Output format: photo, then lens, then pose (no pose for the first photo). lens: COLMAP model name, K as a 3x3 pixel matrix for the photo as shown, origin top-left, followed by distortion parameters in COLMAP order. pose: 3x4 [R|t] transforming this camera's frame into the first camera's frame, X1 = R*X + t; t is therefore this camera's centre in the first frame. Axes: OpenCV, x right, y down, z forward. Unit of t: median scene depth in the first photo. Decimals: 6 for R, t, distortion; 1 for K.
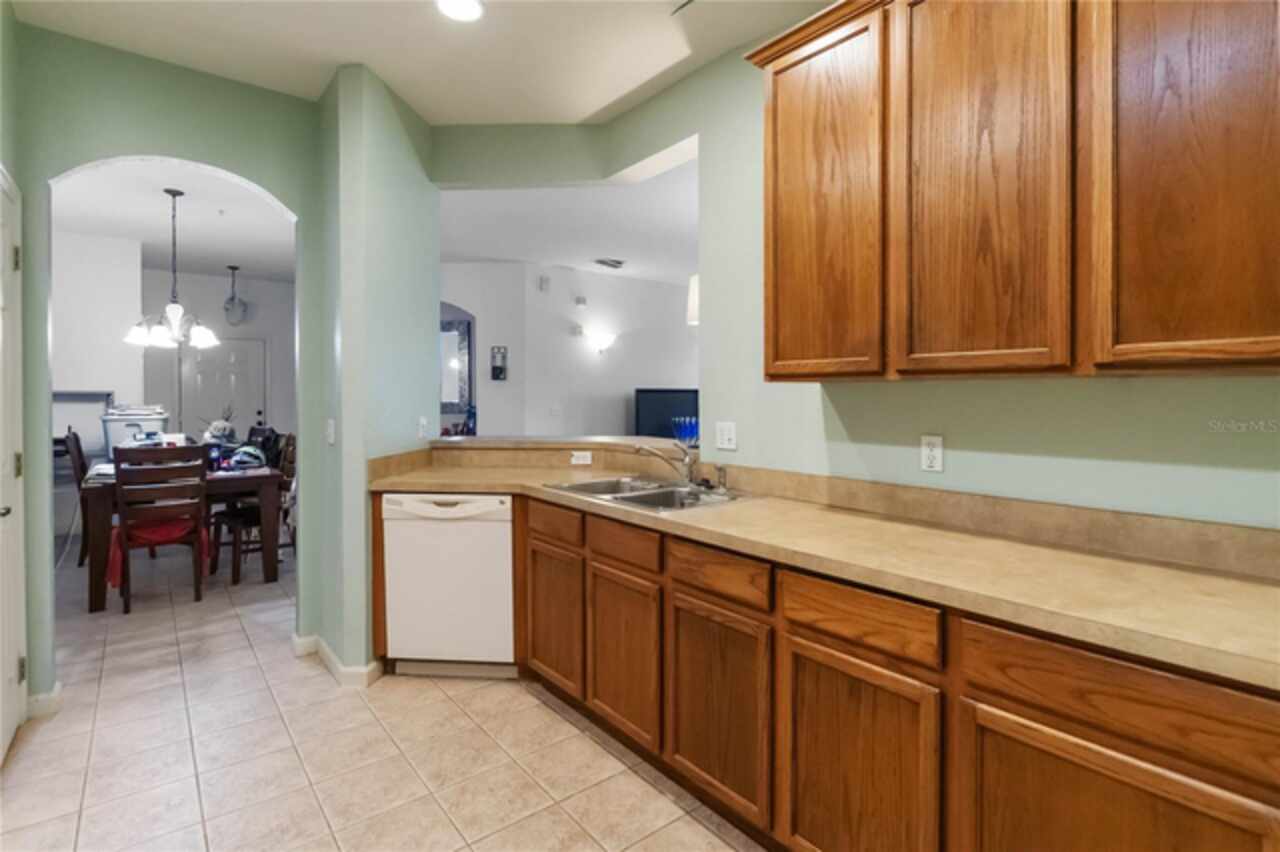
lens RADIAL K [[630.8, 0, 635.7], [0, 630.8, 400.0], [0, 0, 1]] dist [-0.006811, -0.001694]
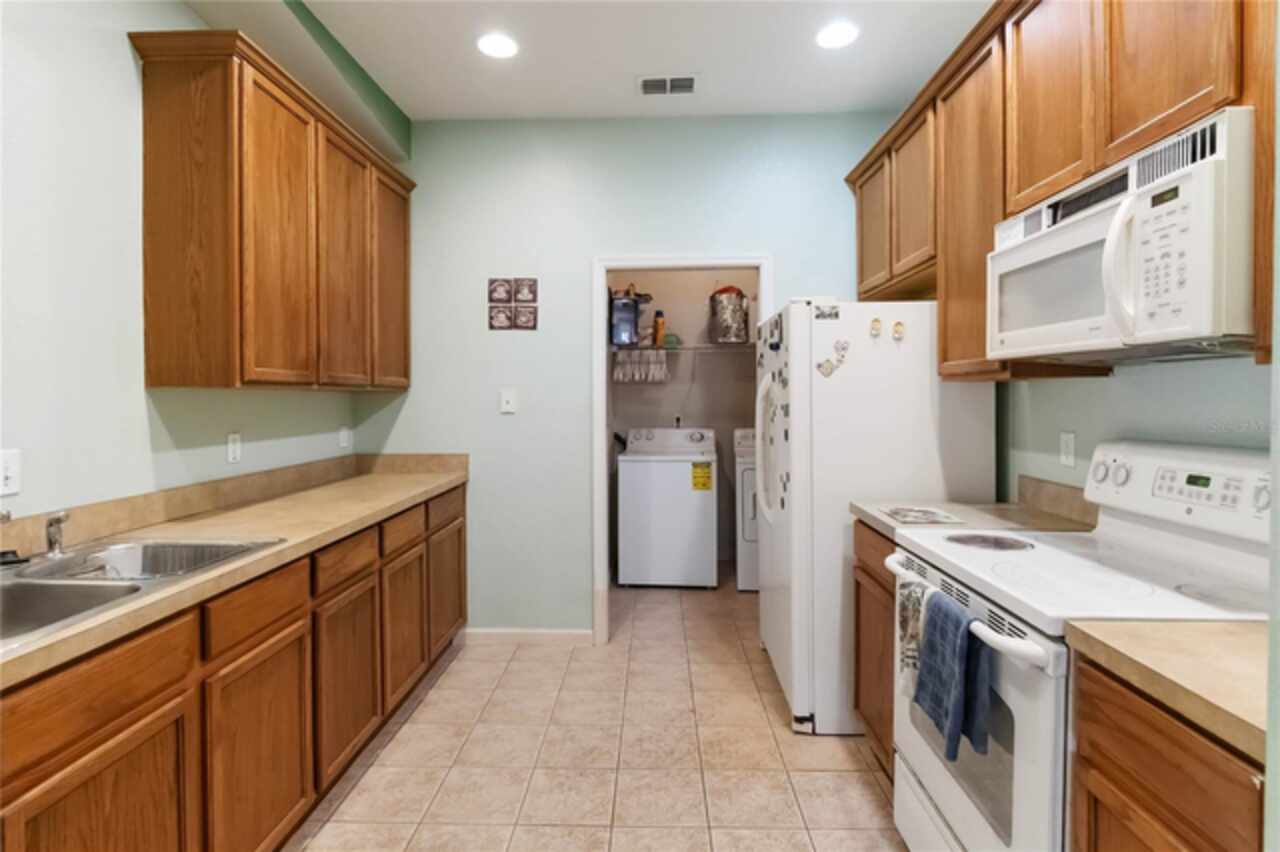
lens RADIAL K [[630.8, 0, 616.6], [0, 630.8, 409.3], [0, 0, 1]] dist [-0.006811, -0.001694]
pose [[-0.752890, -0.011100, 0.658052, -0.701362], [0.009899, 0.999554, 0.028187, -0.014590], [-0.658072, 0.027735, -0.752444, 1.097565]]
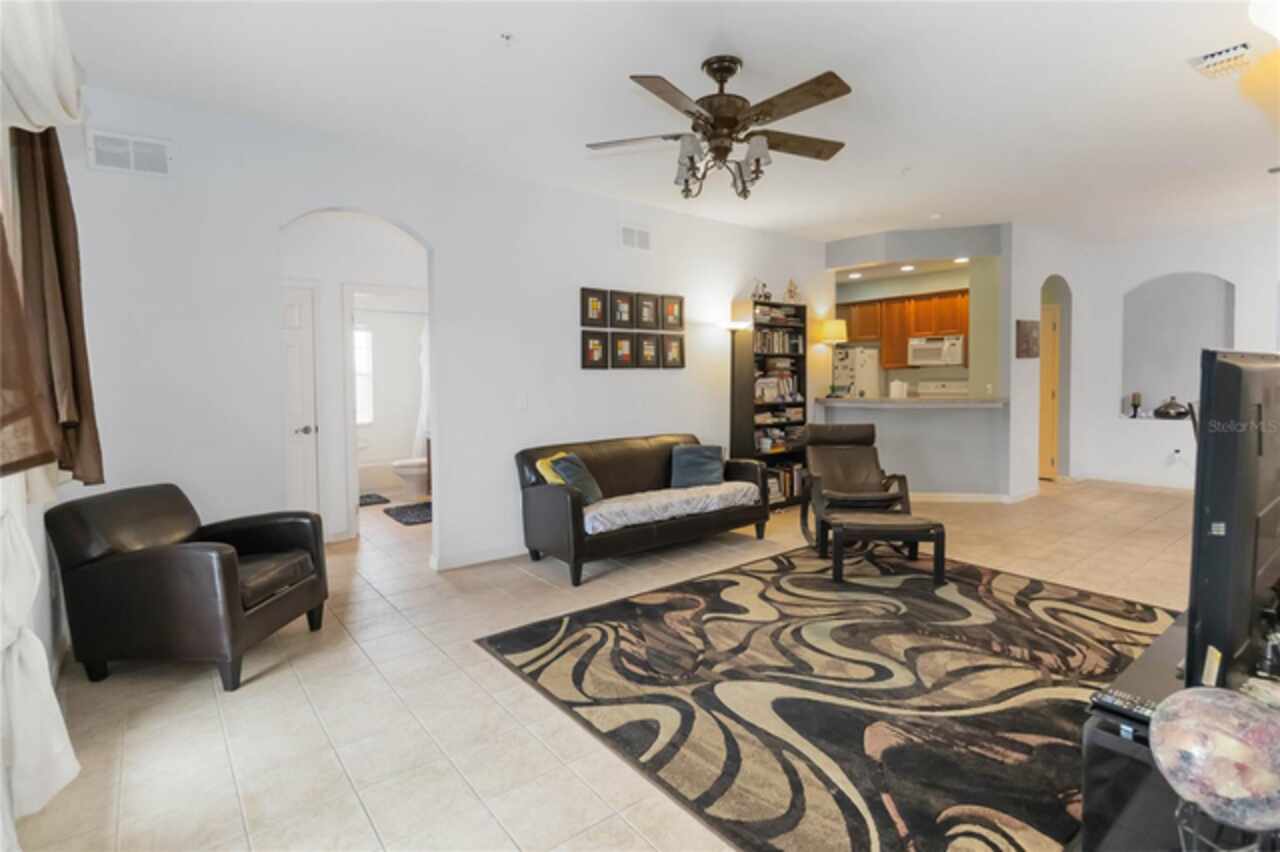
lens RADIAL K [[630.8, 0, 642.8], [0, 630.8, 398.7], [0, 0, 1]] dist [-0.006811, -0.001694]
pose [[-0.999888, 0.013007, 0.007415, 0.942351], [0.013334, 0.998852, 0.045999, -0.042133], [-0.006809, 0.046093, -0.998914, 3.874257]]
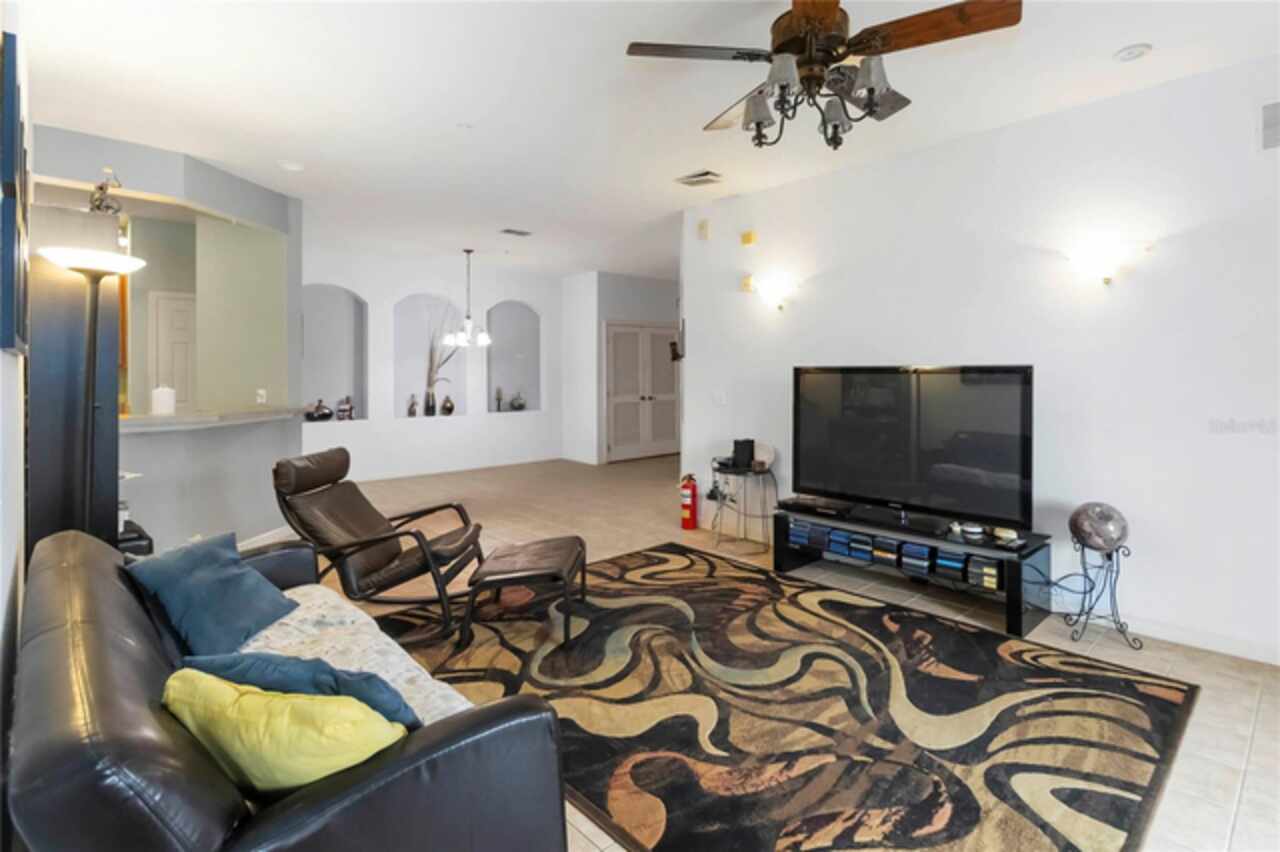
lens RADIAL K [[630.8, 0, 638.8], [0, 630.8, 379.5], [0, 0, 1]] dist [-0.006811, -0.001694]
pose [[0.072804, 0.009038, -0.997305, 1.666814], [-0.008964, 0.999924, 0.008408, -0.027262], [0.997306, 0.008327, 0.072879, 2.378414]]
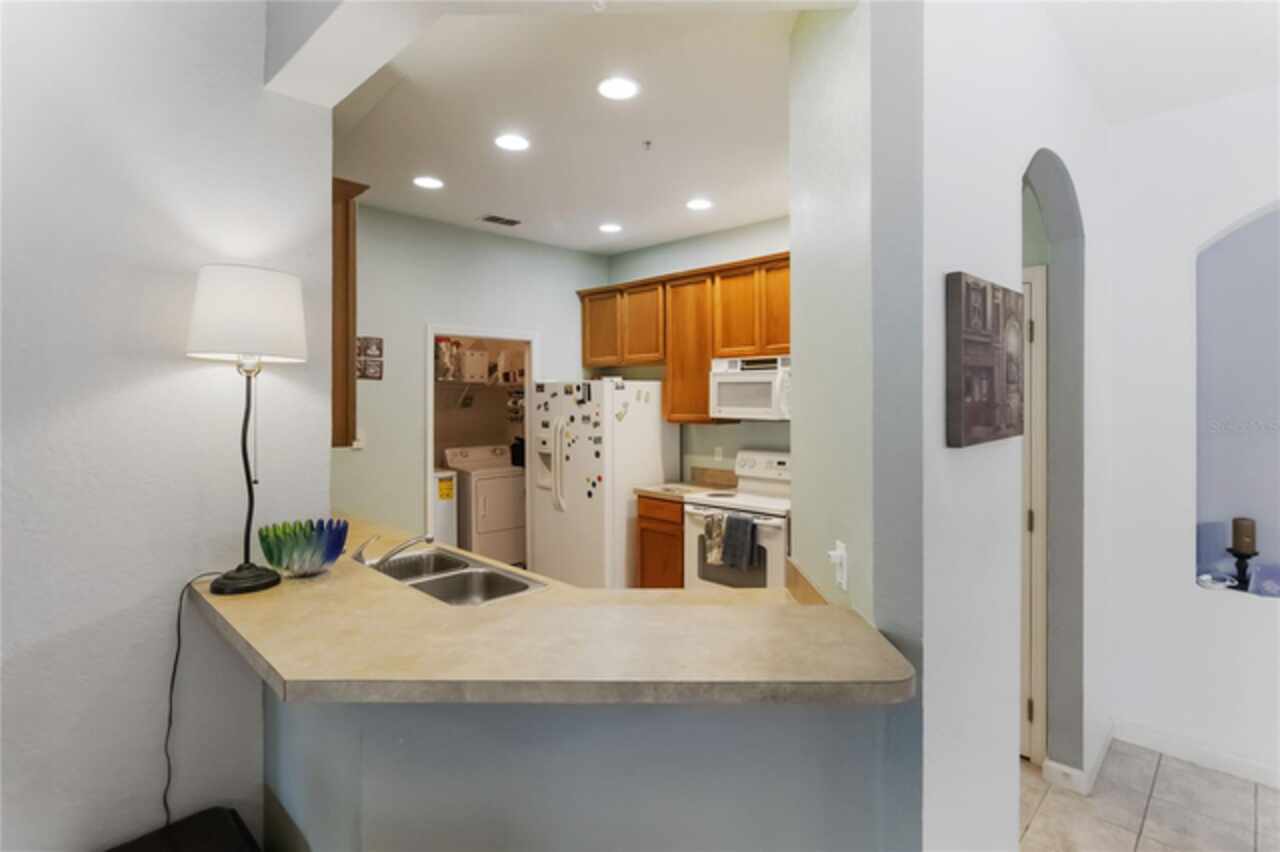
lens RADIAL K [[630.8, 0, 653.9], [0, 630.8, 401.4], [0, 0, 1]] dist [-0.006811, -0.001694]
pose [[-0.991590, 0.002303, -0.129397, -0.182407], [0.000388, 0.999890, 0.014821, -0.114639], [0.129417, 0.014646, -0.991482, 1.907420]]
